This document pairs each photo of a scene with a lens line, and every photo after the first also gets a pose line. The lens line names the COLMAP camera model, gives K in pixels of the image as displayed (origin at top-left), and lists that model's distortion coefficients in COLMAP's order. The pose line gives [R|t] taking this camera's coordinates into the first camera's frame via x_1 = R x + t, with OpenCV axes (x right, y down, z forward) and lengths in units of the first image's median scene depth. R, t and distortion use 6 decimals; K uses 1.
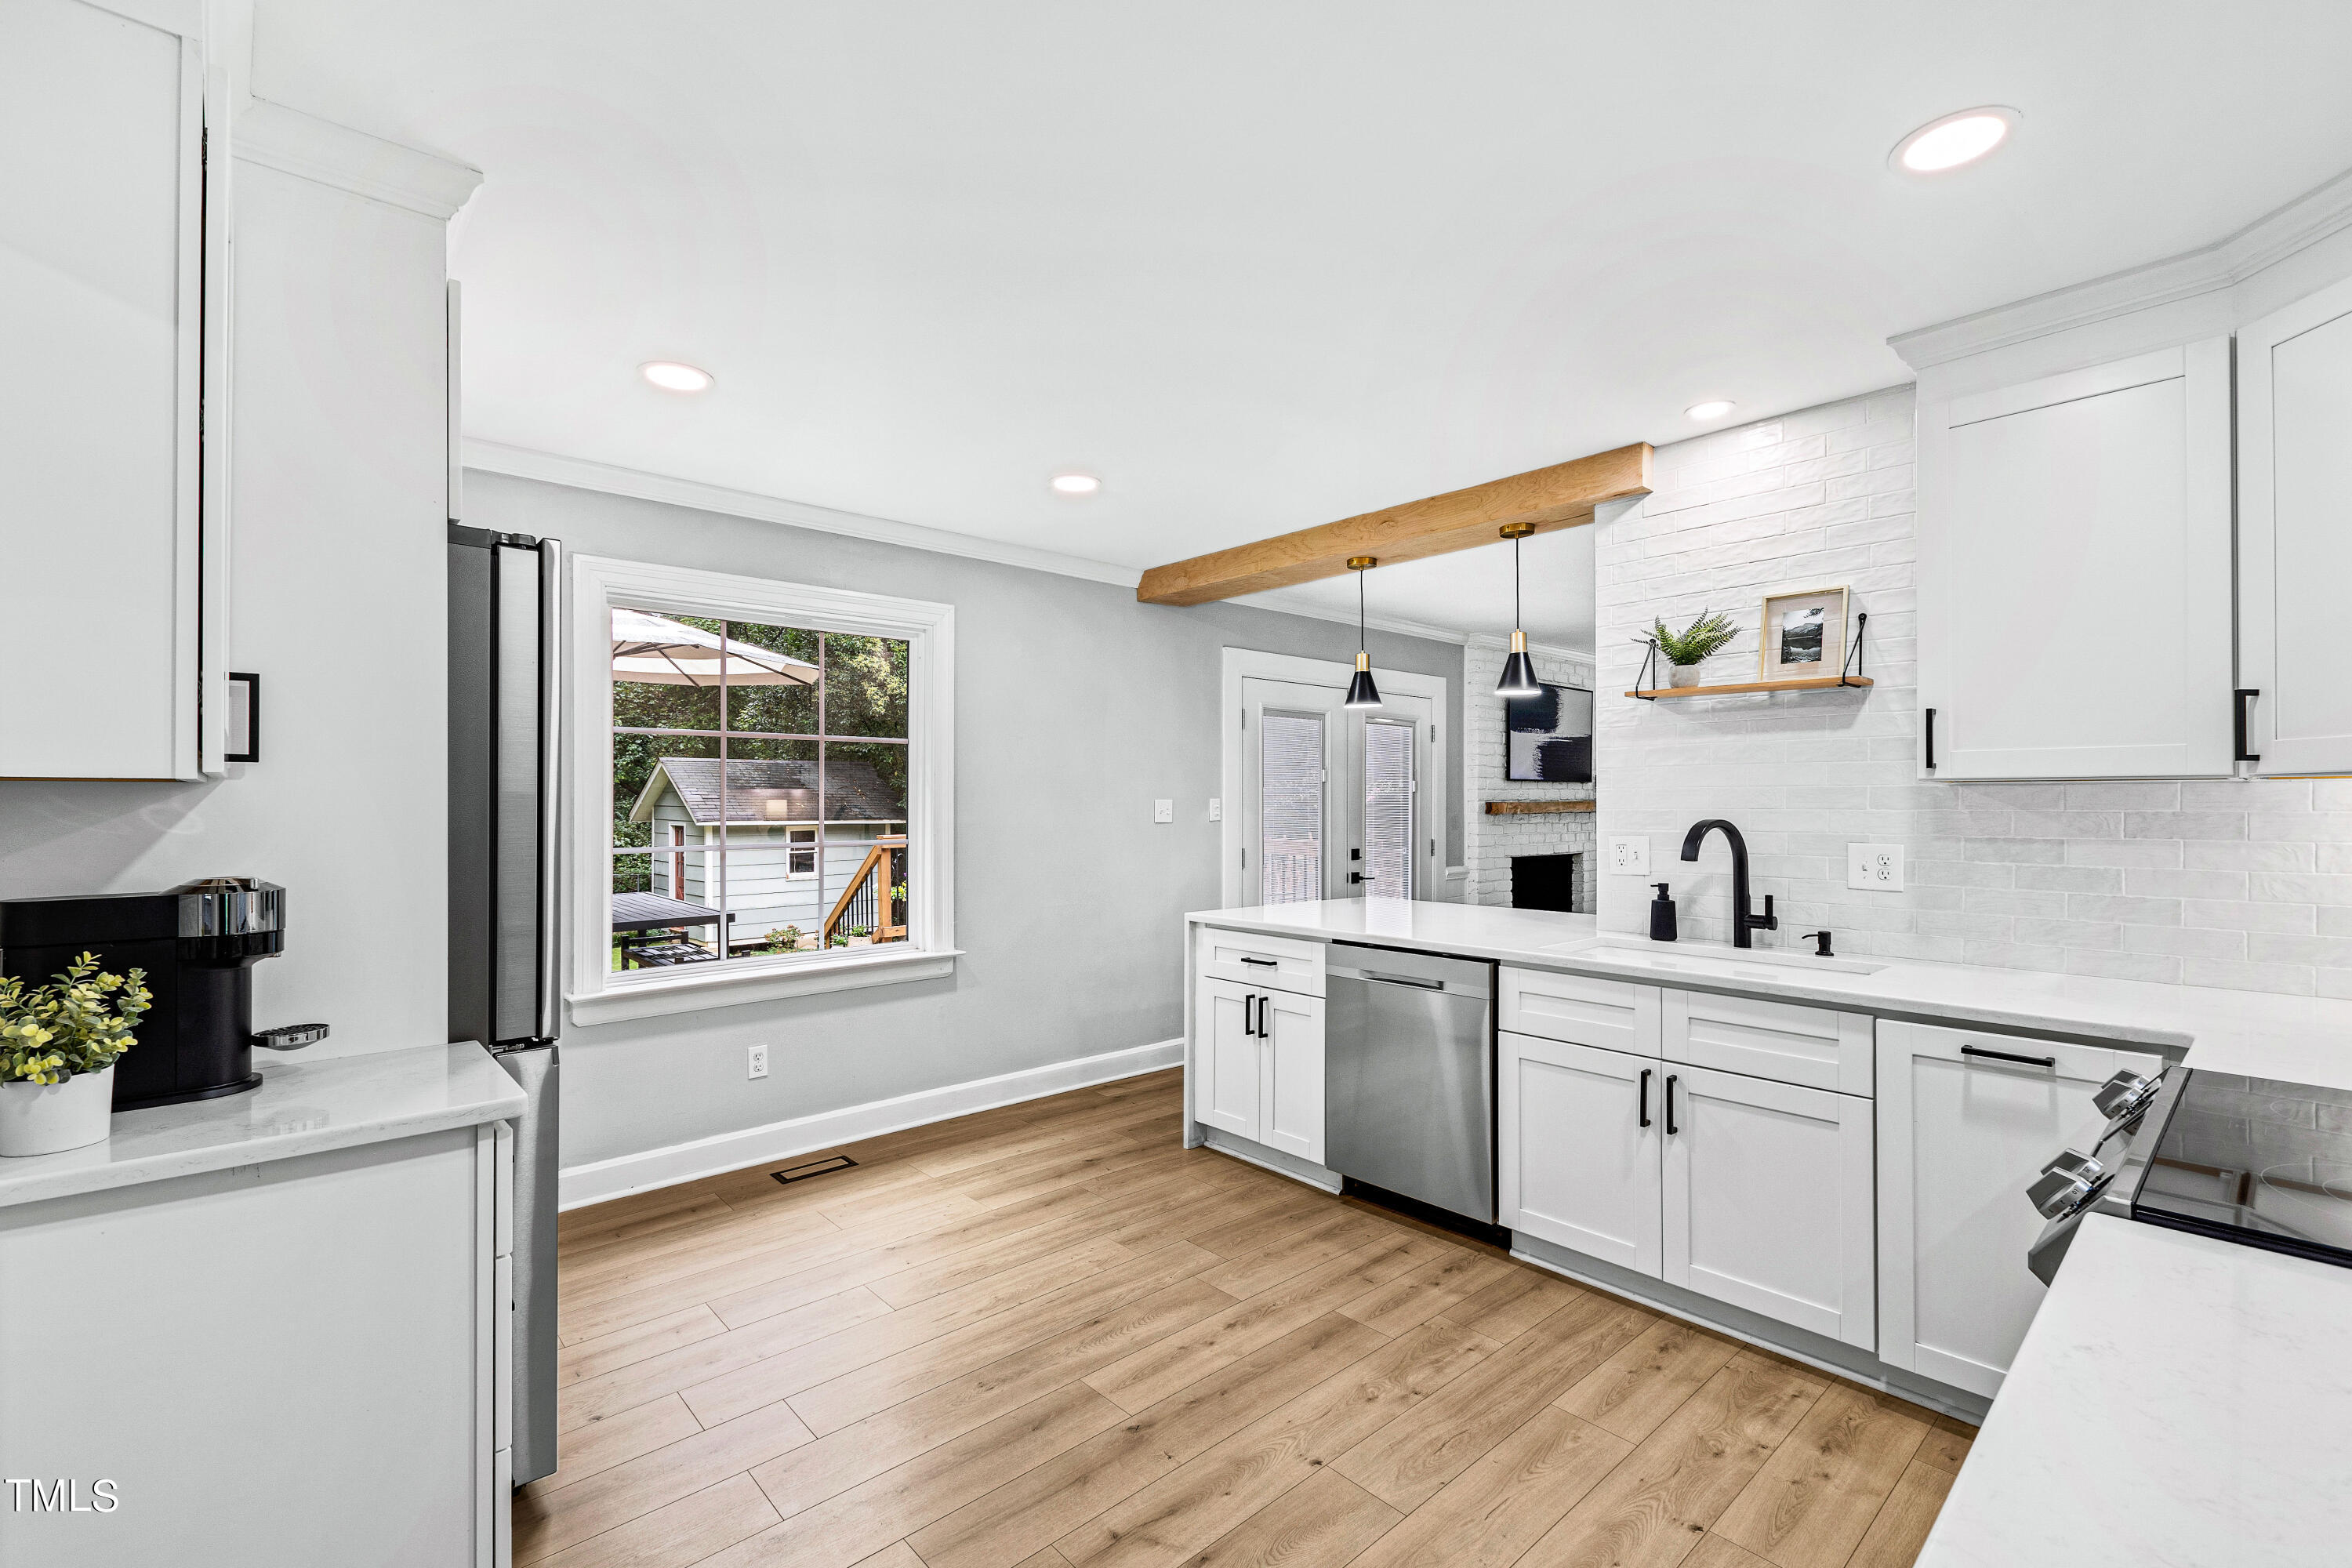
lens RADIAL K [[1026.9, 0, 1174.2], [0, 1026.9, 796.0], [0, 0, 1]] dist [0.001636, 0.000161]
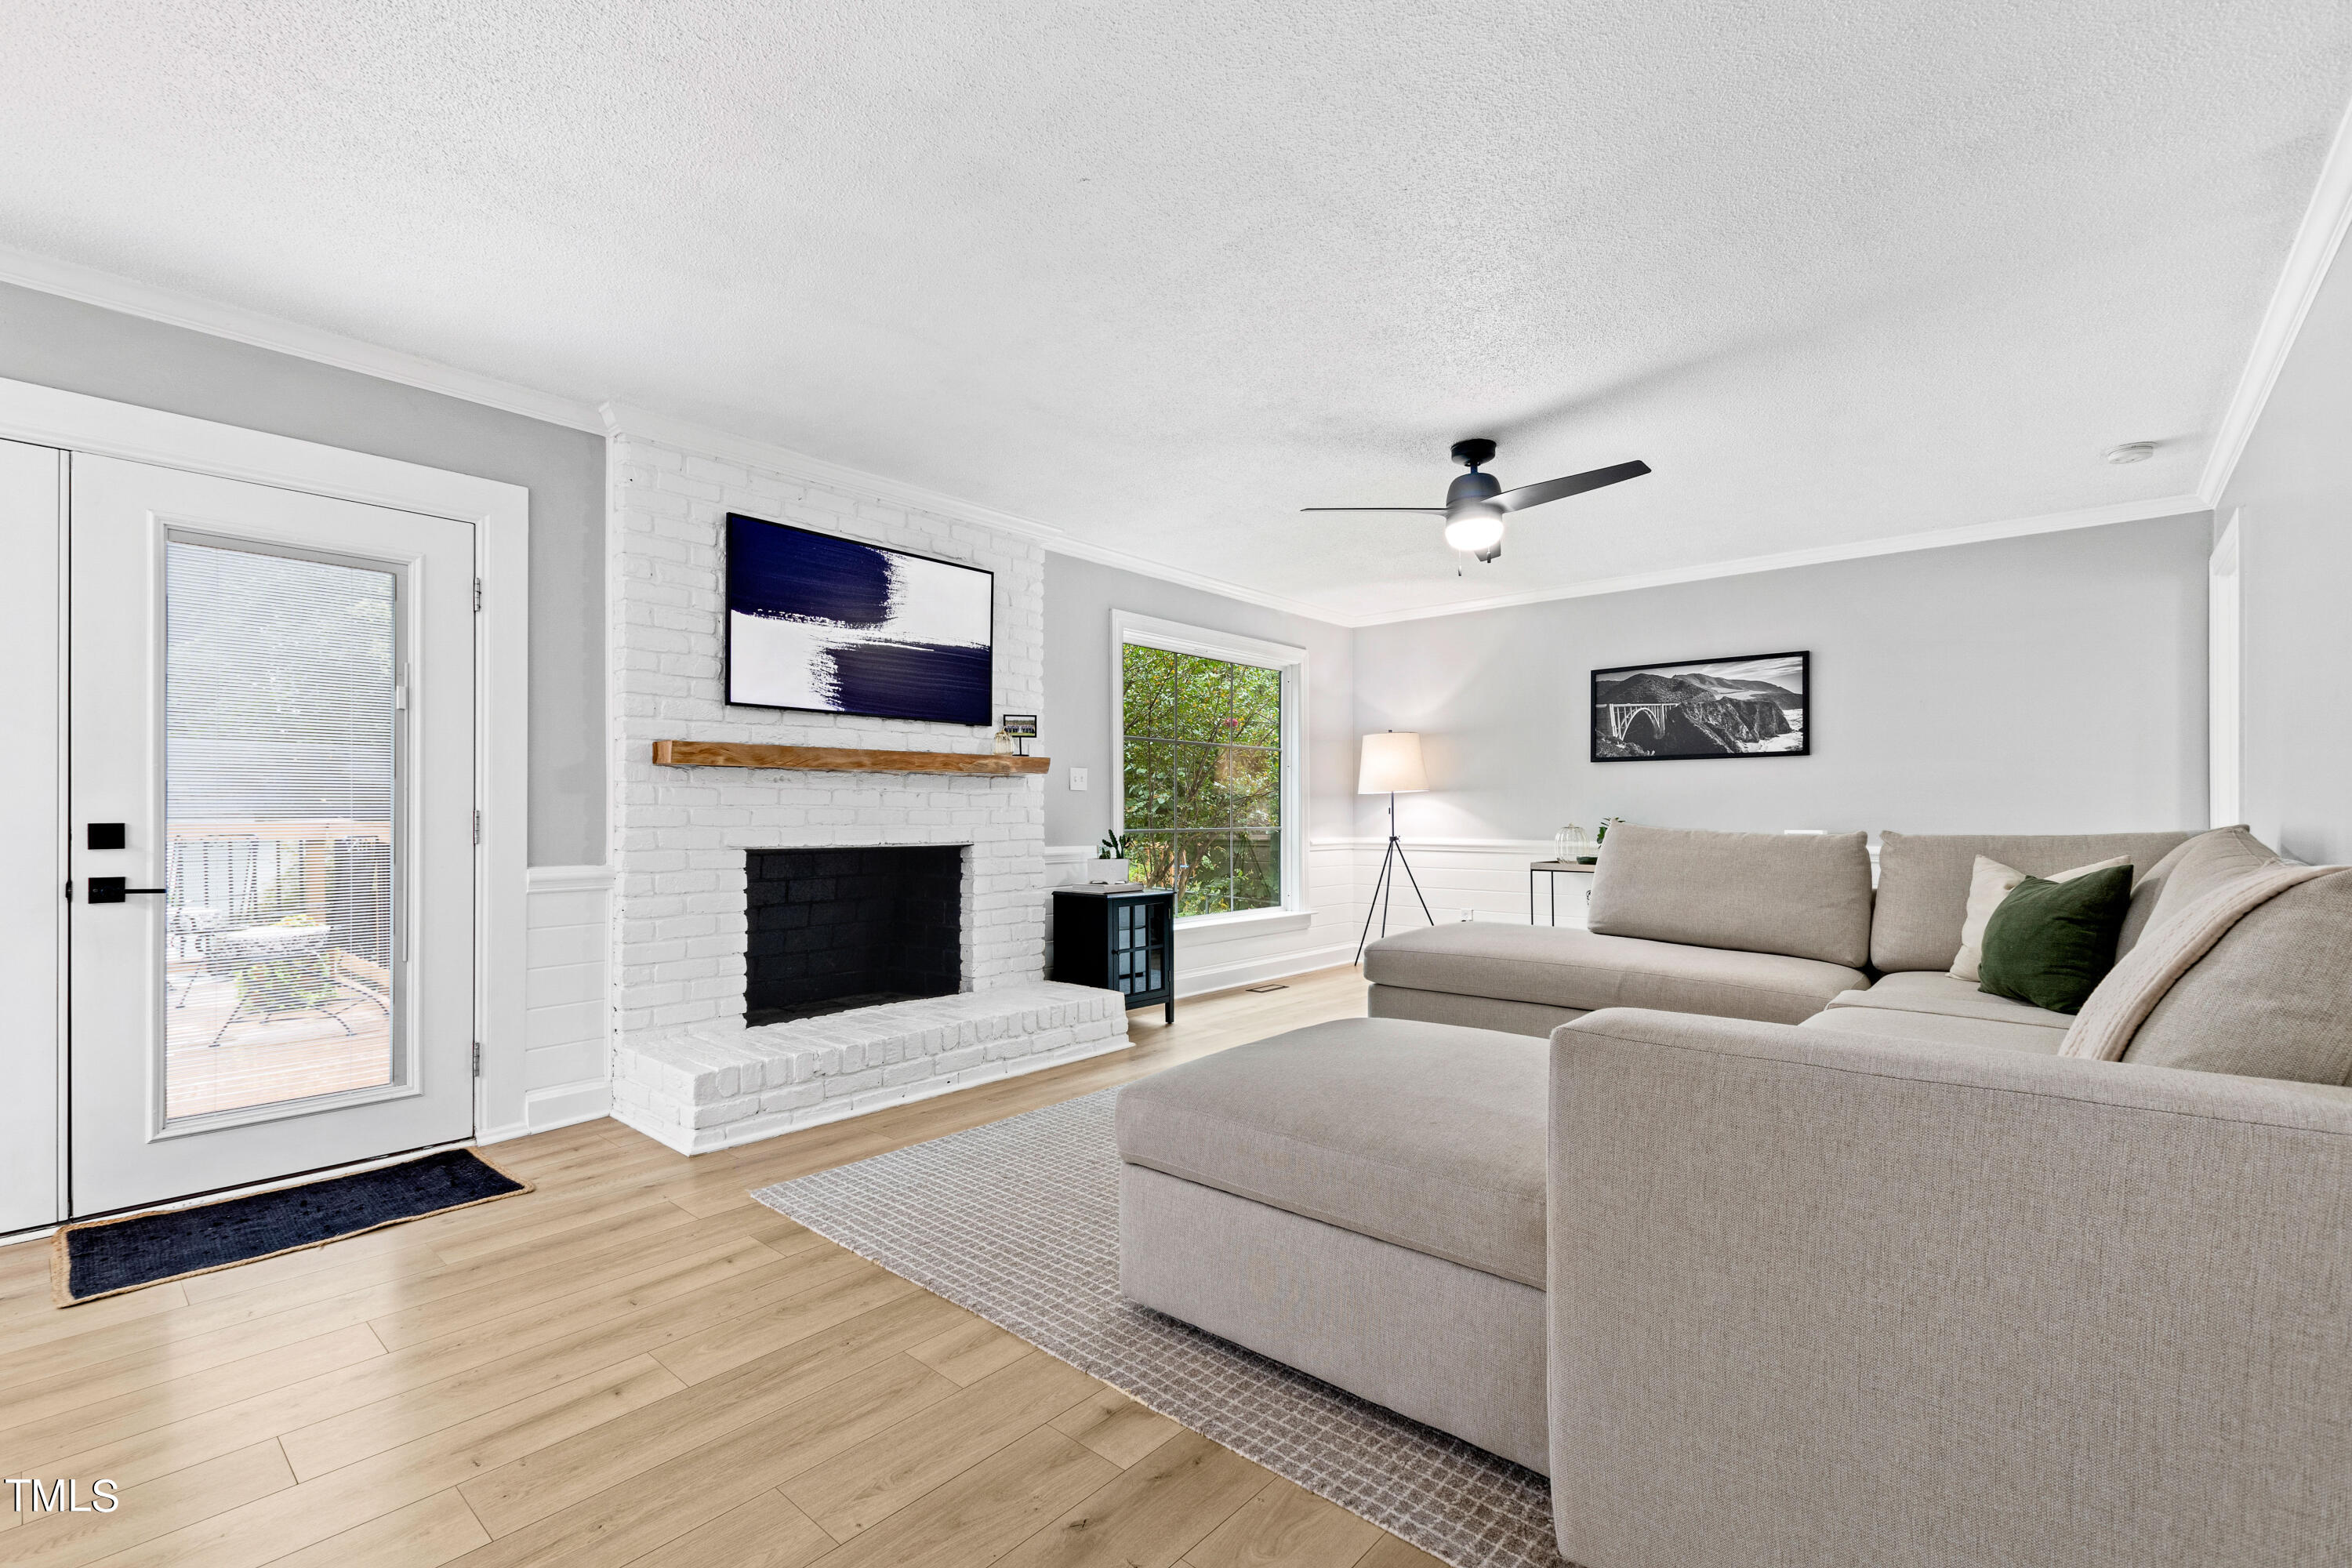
lens RADIAL K [[1013.0, 0, 1200.5], [0, 1013.0, 812.6], [0, 0, 1]] dist [-0.000177, -0.000073]
pose [[0.991541, 0.002981, 0.129759, 1.130141], [-0.003381, 0.999990, 0.002859, 0.086826], [-0.129749, -0.003273, 0.991541, 1.013204]]
